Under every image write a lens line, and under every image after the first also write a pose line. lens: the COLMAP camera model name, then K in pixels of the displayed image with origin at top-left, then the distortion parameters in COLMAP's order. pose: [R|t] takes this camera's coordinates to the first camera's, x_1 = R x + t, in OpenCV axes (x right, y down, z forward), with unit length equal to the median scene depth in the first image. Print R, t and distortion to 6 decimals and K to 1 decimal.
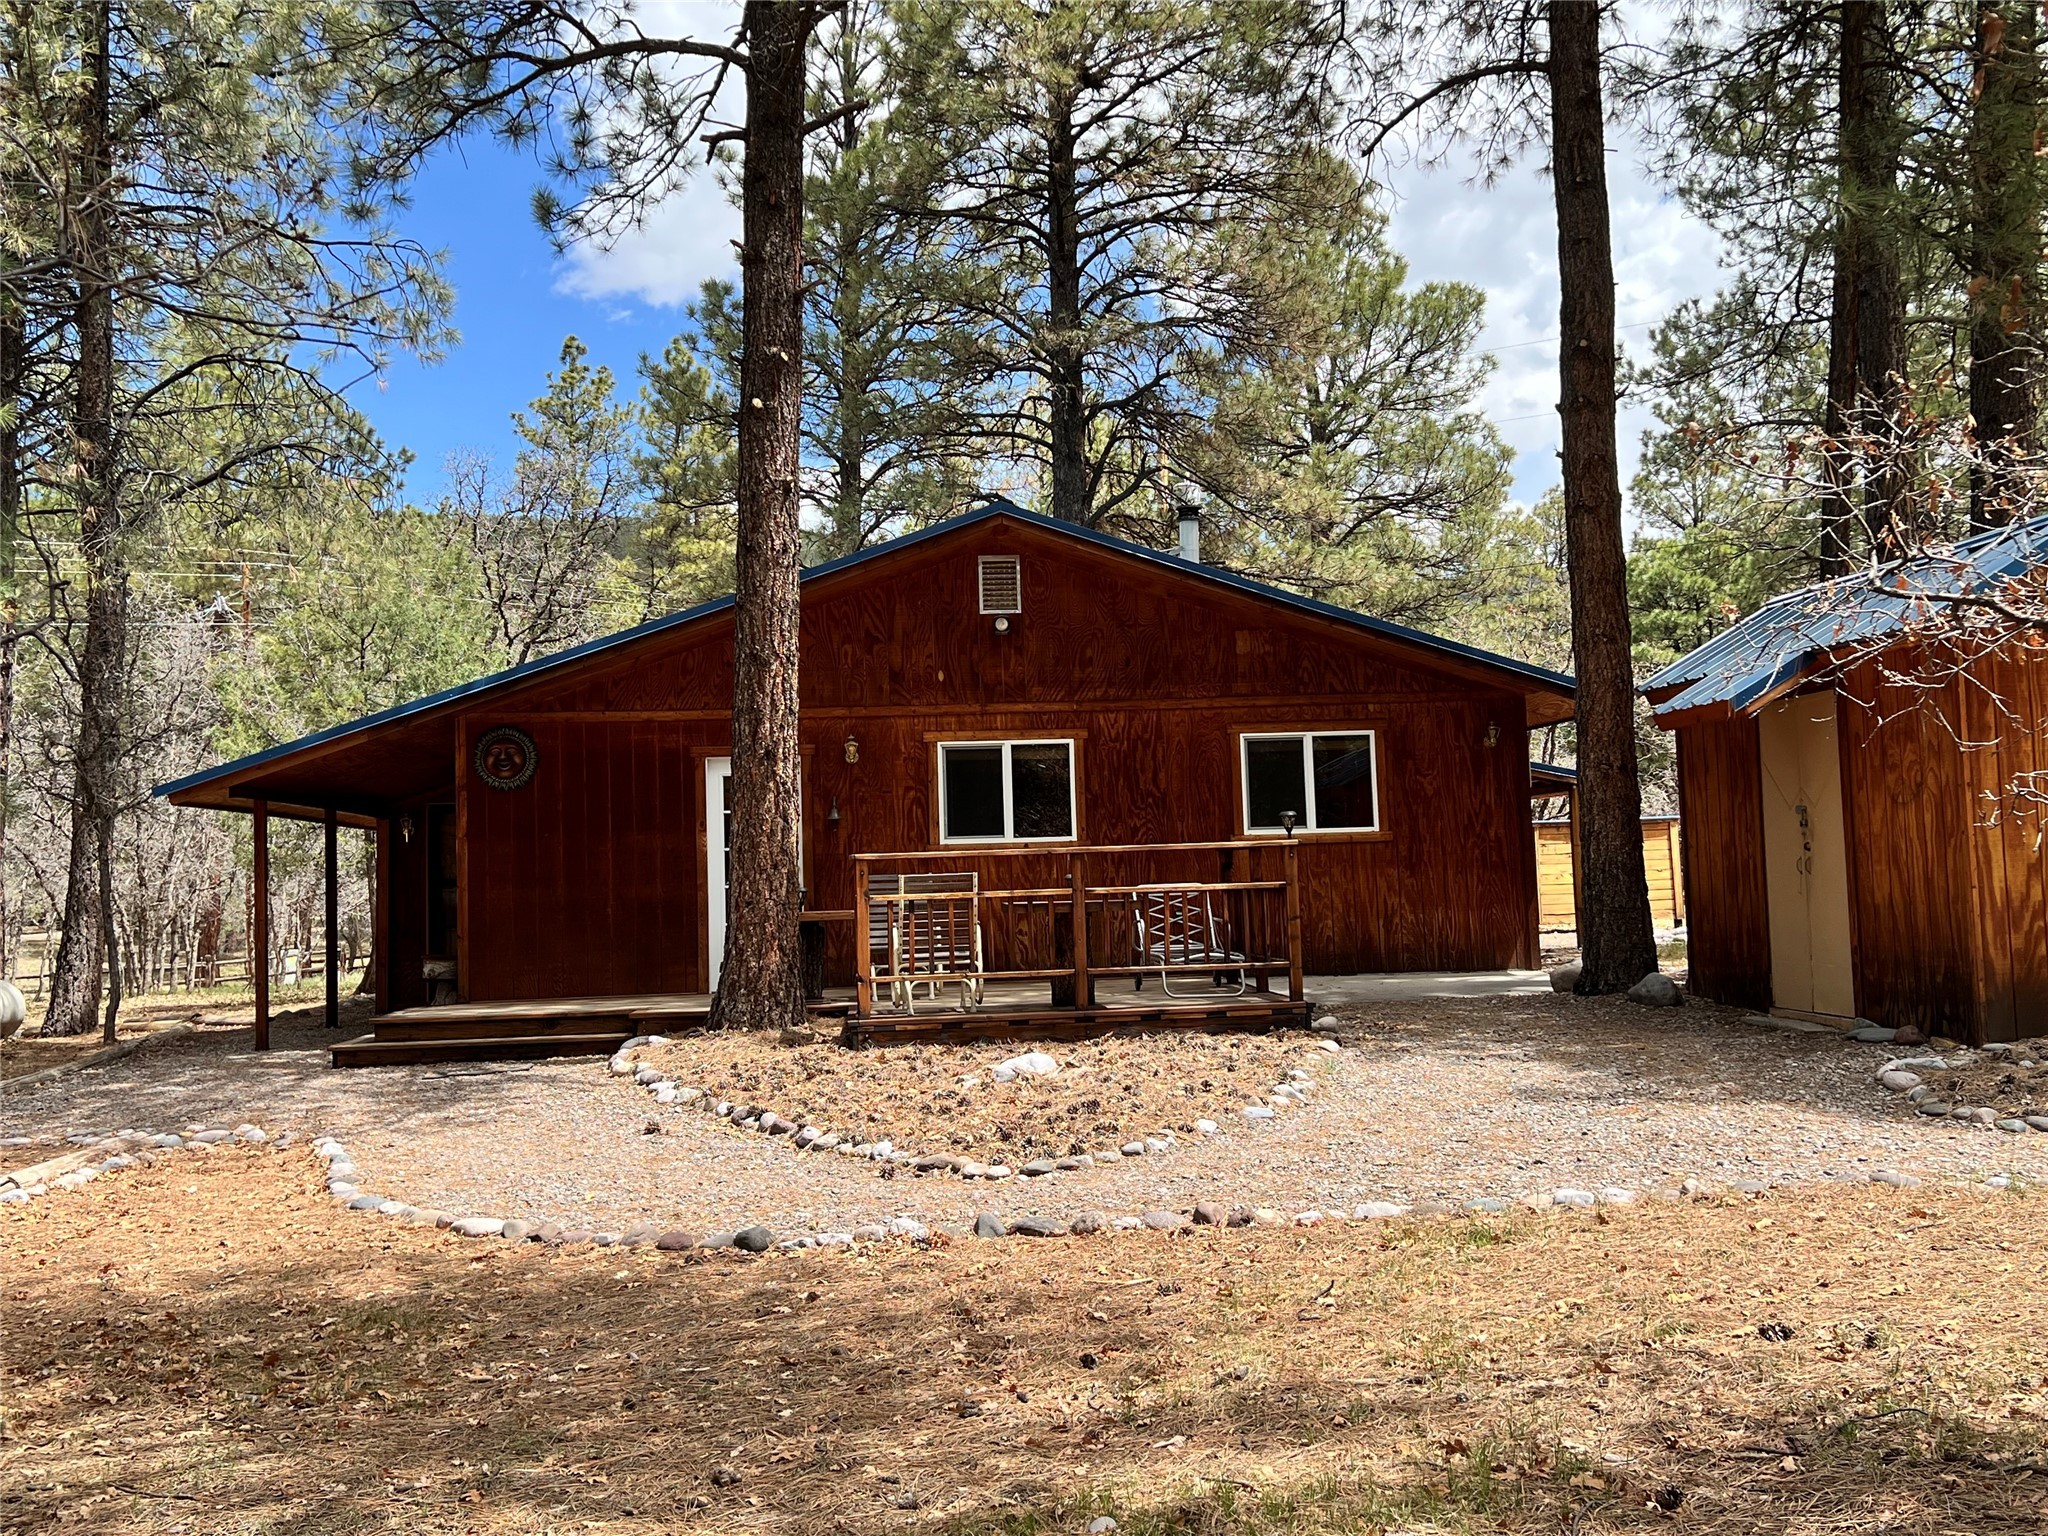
lens RADIAL K [[1919.2, 0, 1020.6], [0, 1919.2, 770.3], [0, 0, 1]] dist [0.135257, 0.000000]
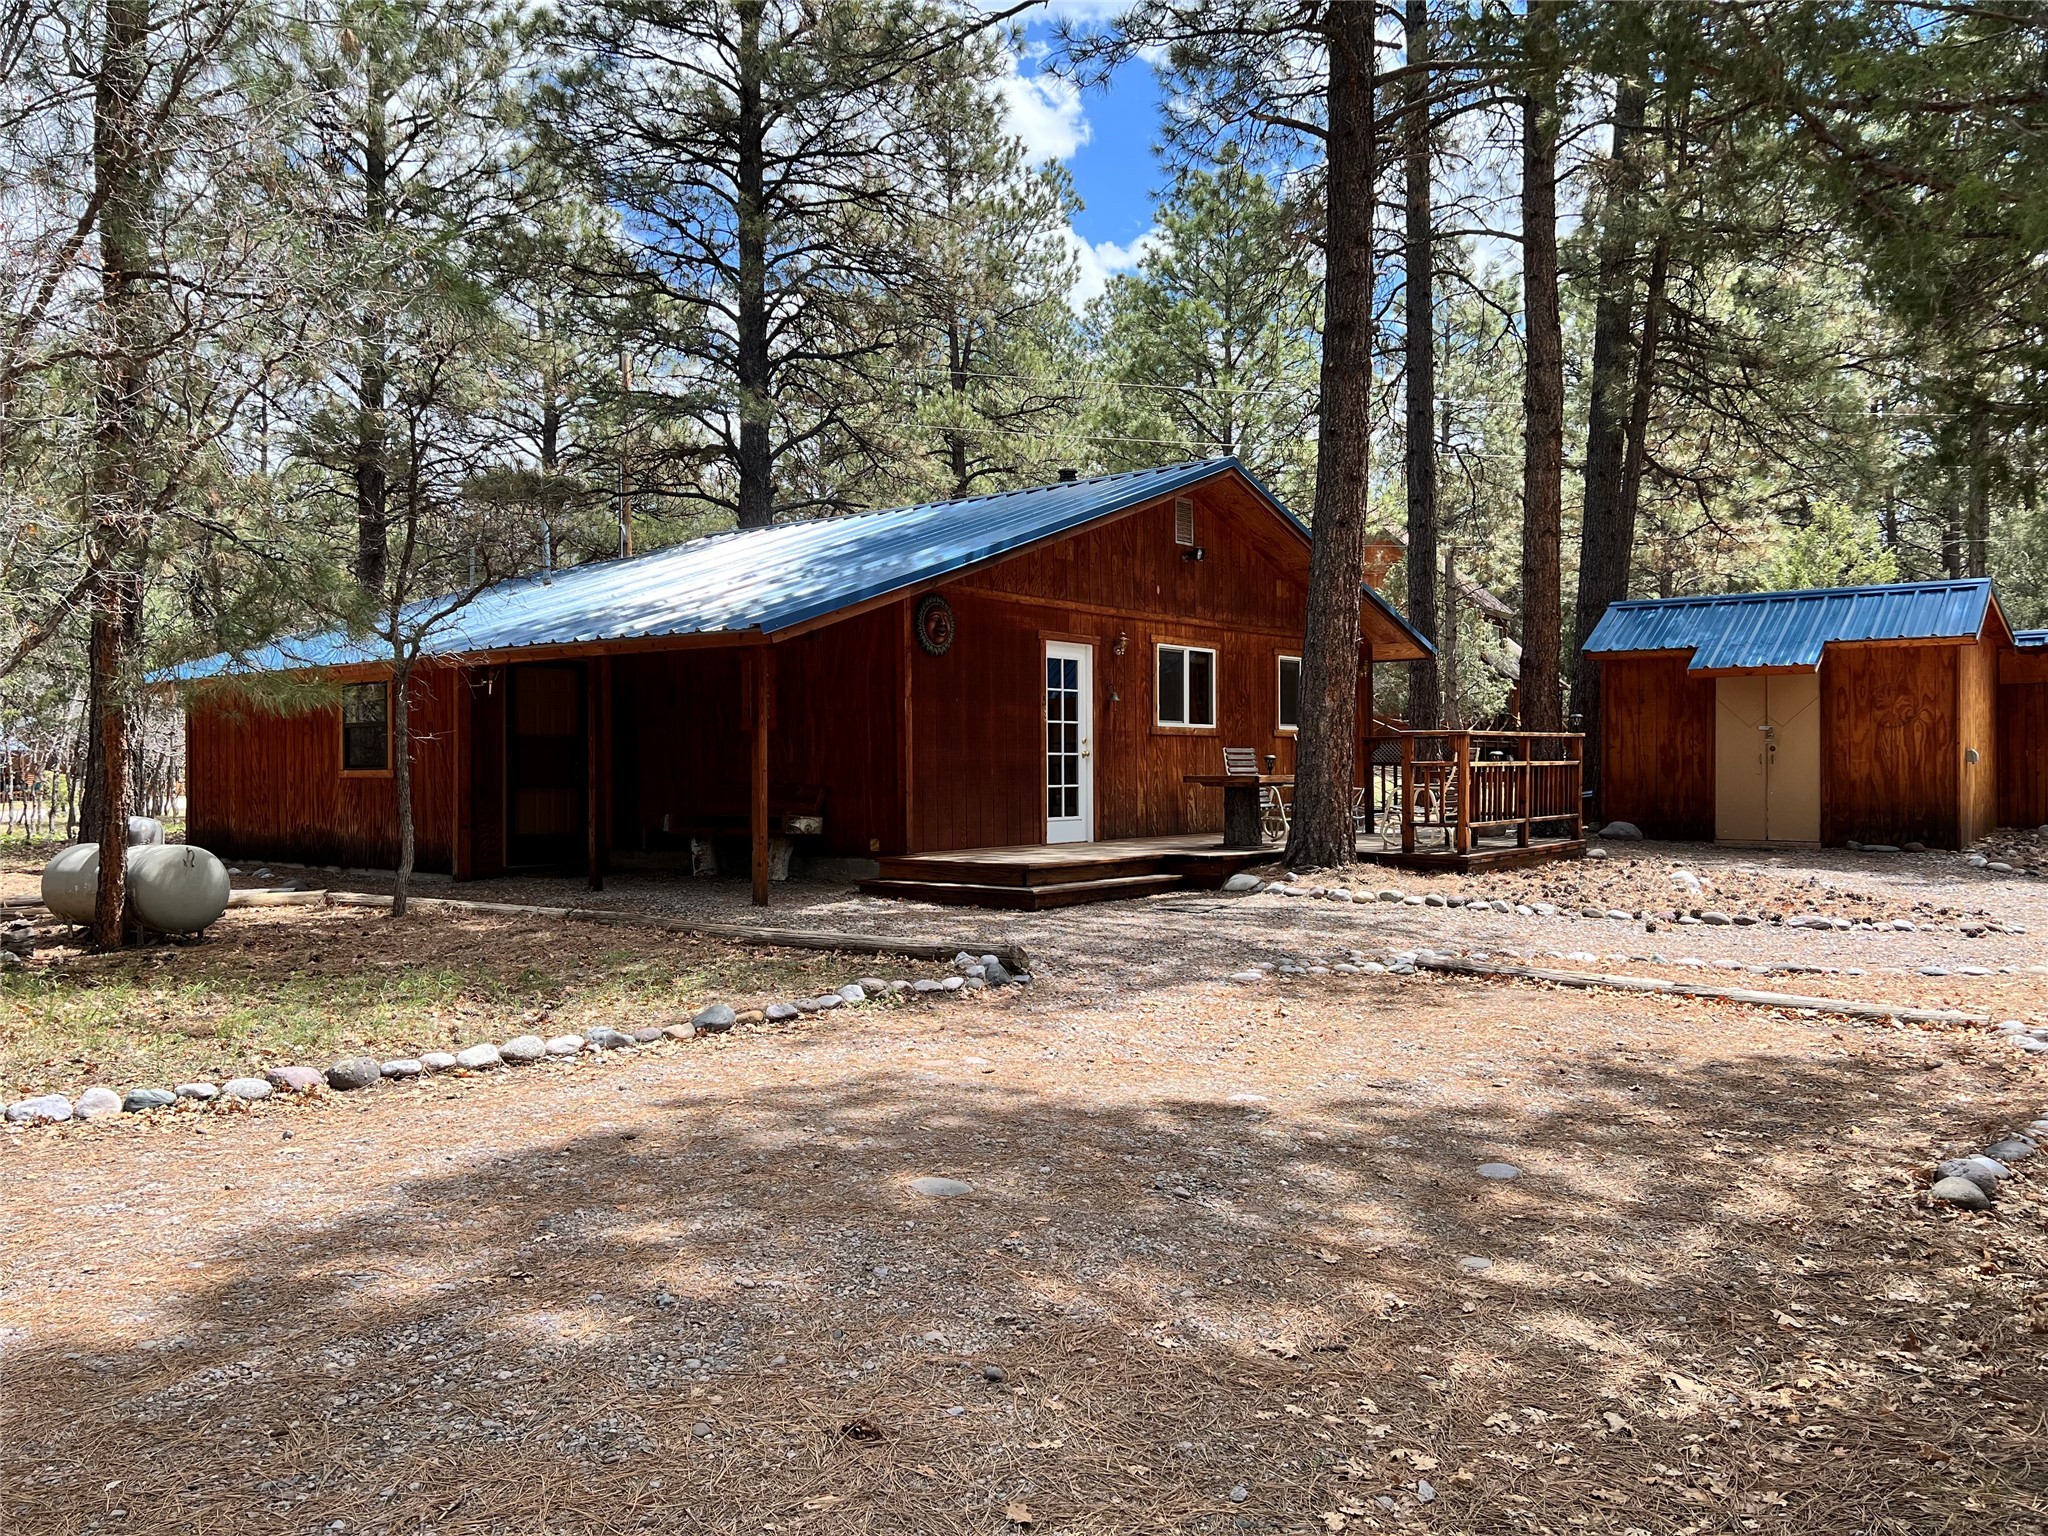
lens RADIAL K [[1533.4, 0, 1013.9], [0, 1533.4, 781.1], [0, 0, 1]] dist [0.051626, -0.025782]
pose [[0.686187, 0.020140, 0.727146, -0.819167], [-0.058774, 0.997883, 0.027825, 0.051482], [-0.725047, -0.061830, 0.685919, 0.386693]]
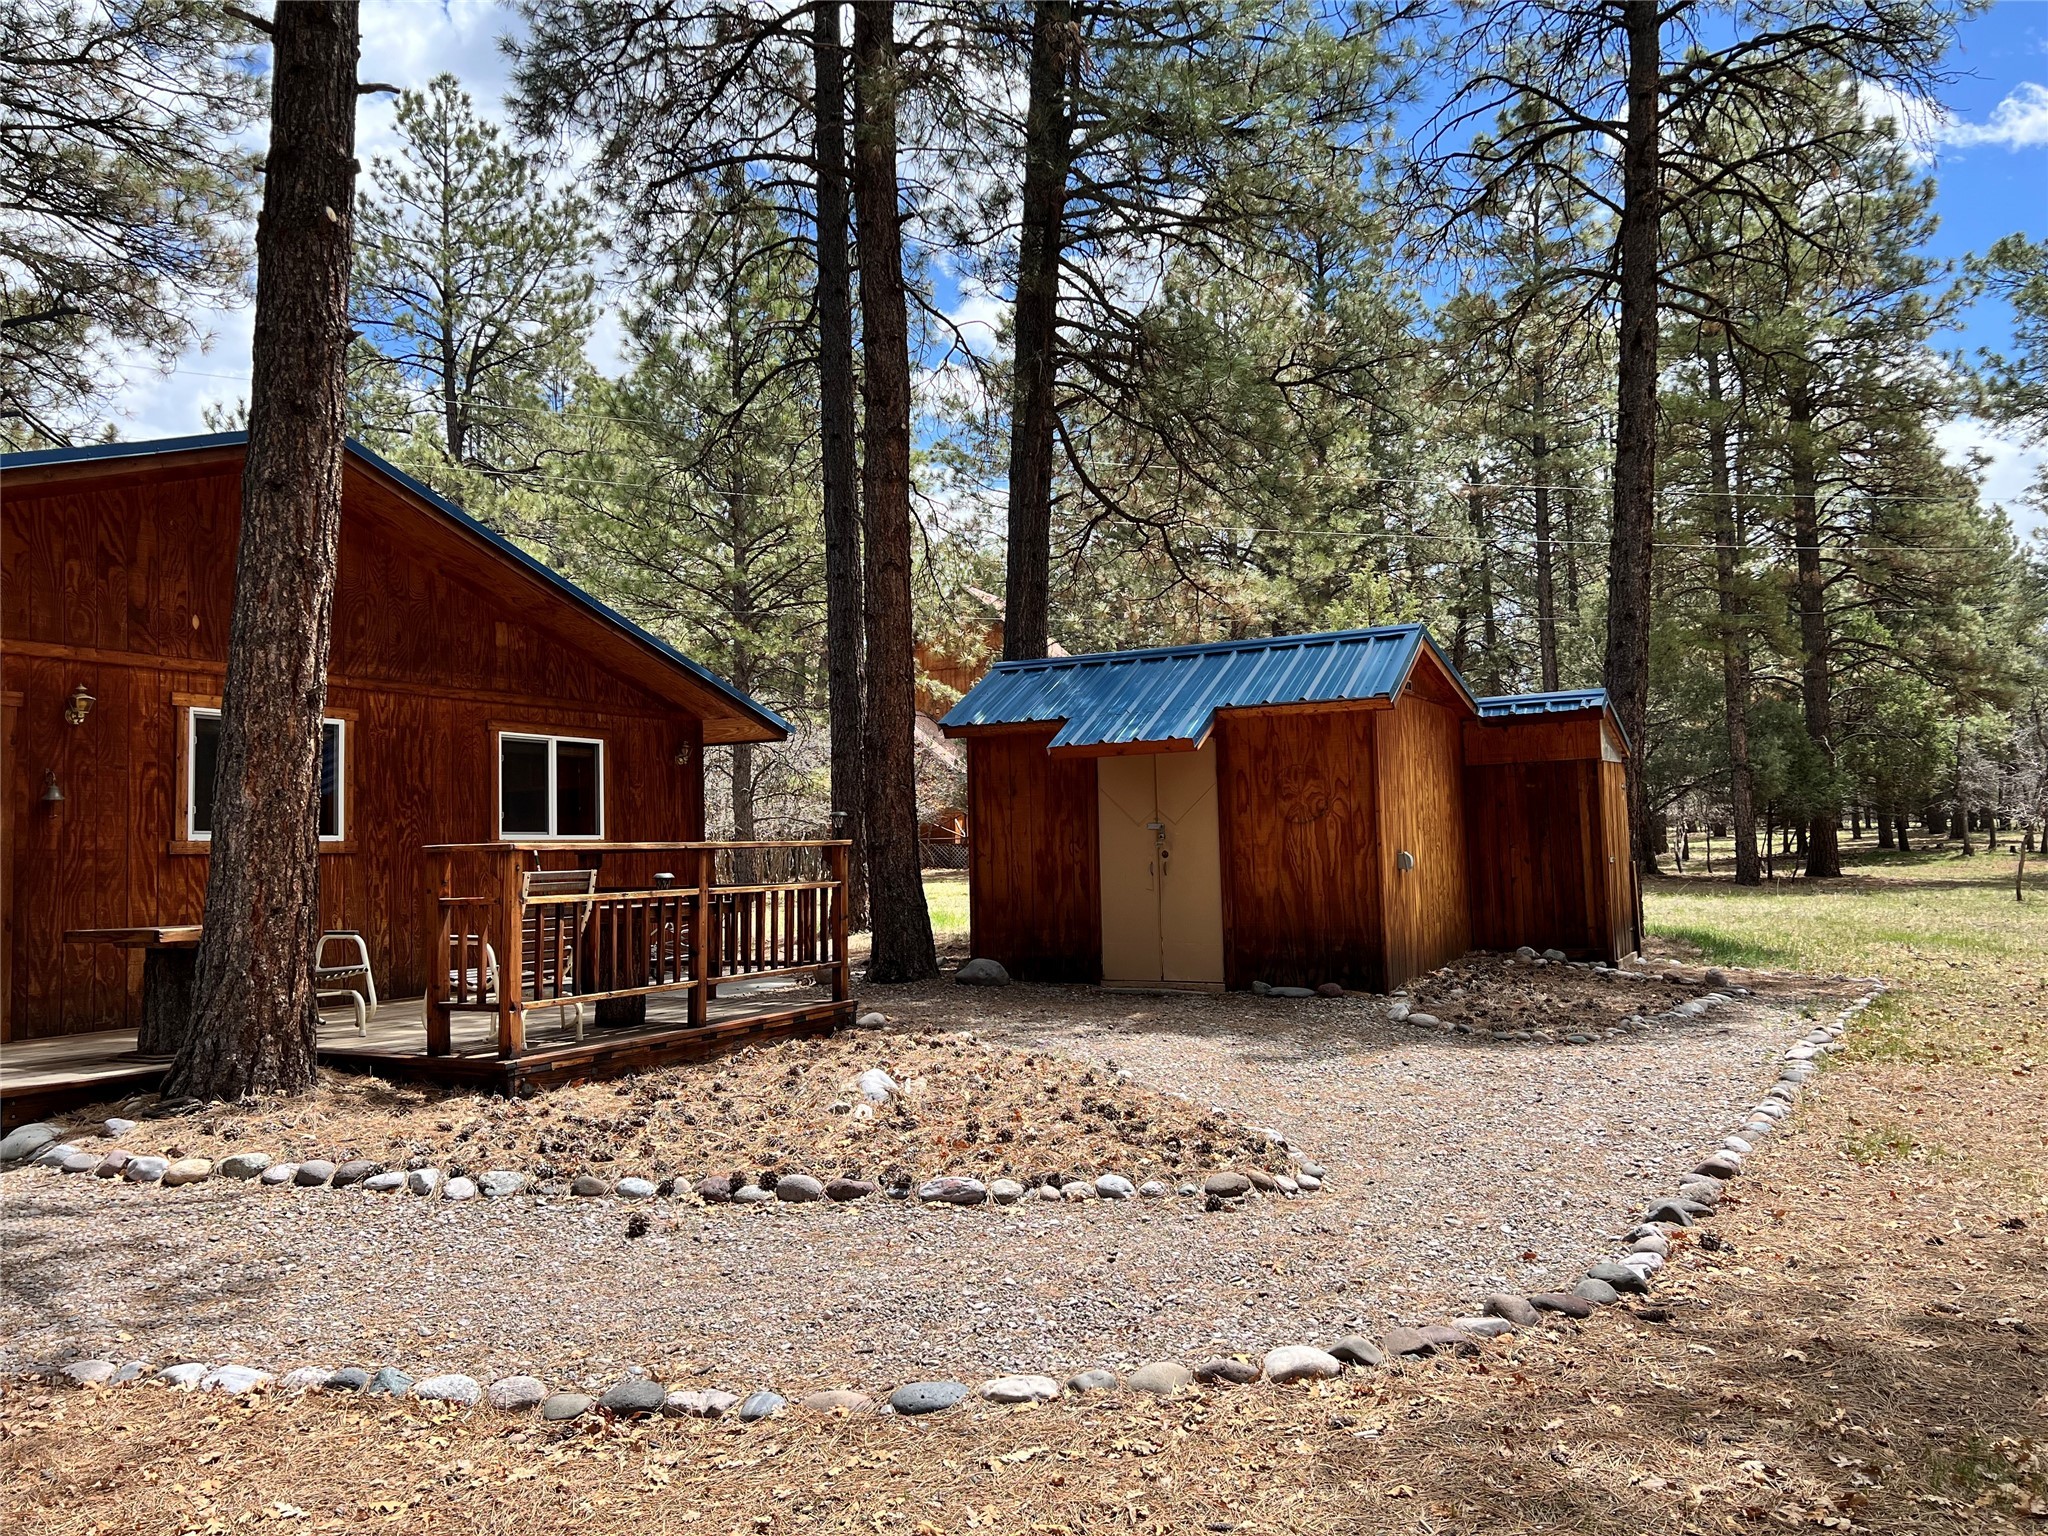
lens RADIAL K [[1533.4, 0, 1022.3], [0, 1533.4, 754.1], [0, 0, 1]] dist [0.051626, -0.025782]
pose [[0.541498, 0.075924, 0.837267, -0.380954], [-0.039619, 0.997112, -0.064795, 0.030963], [-0.839768, 0.001915, 0.542942, 0.383704]]
